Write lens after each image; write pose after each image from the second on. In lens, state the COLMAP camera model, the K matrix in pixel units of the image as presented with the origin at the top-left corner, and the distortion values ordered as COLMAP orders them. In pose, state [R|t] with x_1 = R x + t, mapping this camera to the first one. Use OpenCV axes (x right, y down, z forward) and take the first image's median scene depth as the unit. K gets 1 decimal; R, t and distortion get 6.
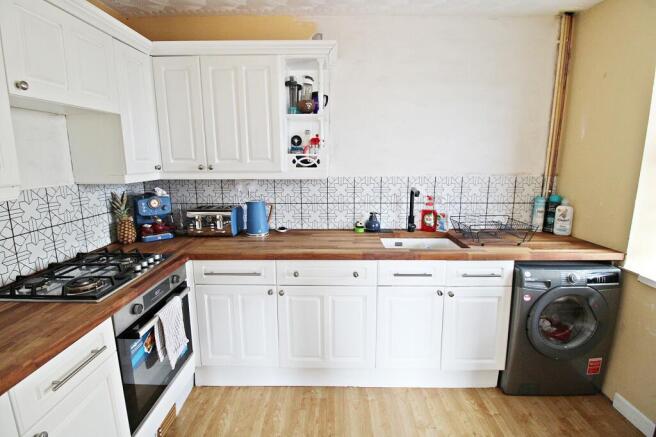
lens RADIAL K [[307.9, 0, 327.6], [0, 307.9, 210.5], [0, 0, 1]] dist [0.000265, -0.013347]
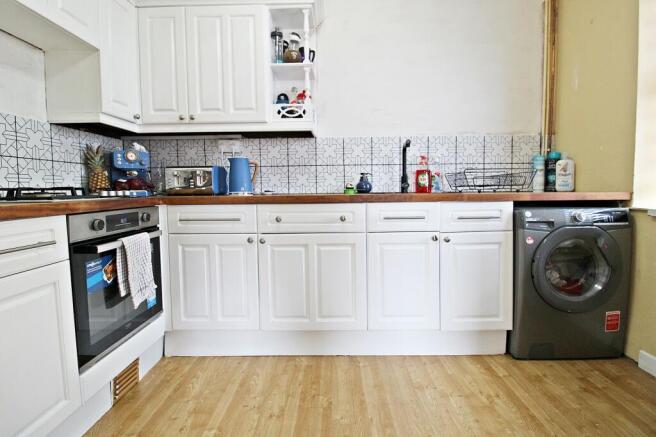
lens RADIAL K [[323.9, 0, 329.0], [0, 323.9, 210.0], [0, 0, 1]] dist [-0.001640, -0.012255]
pose [[0.999970, -0.007091, 0.002987, 0.043672], [0.007383, 0.993583, -0.112865, 0.272589], [-0.002167, 0.112884, 0.993606, 0.030404]]
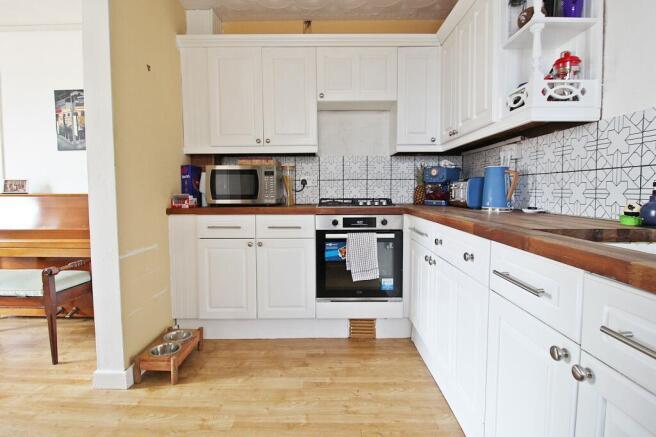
lens RADIAL K [[323.9, 0, 329.0], [0, 323.9, 210.0], [0, 0, 1]] dist [-0.001640, -0.012255]
pose [[0.008702, 0.066142, -0.997772, 0.691460], [-0.174535, 0.982594, 0.063613, 0.113949], [0.984613, 0.173592, 0.020095, 0.644450]]
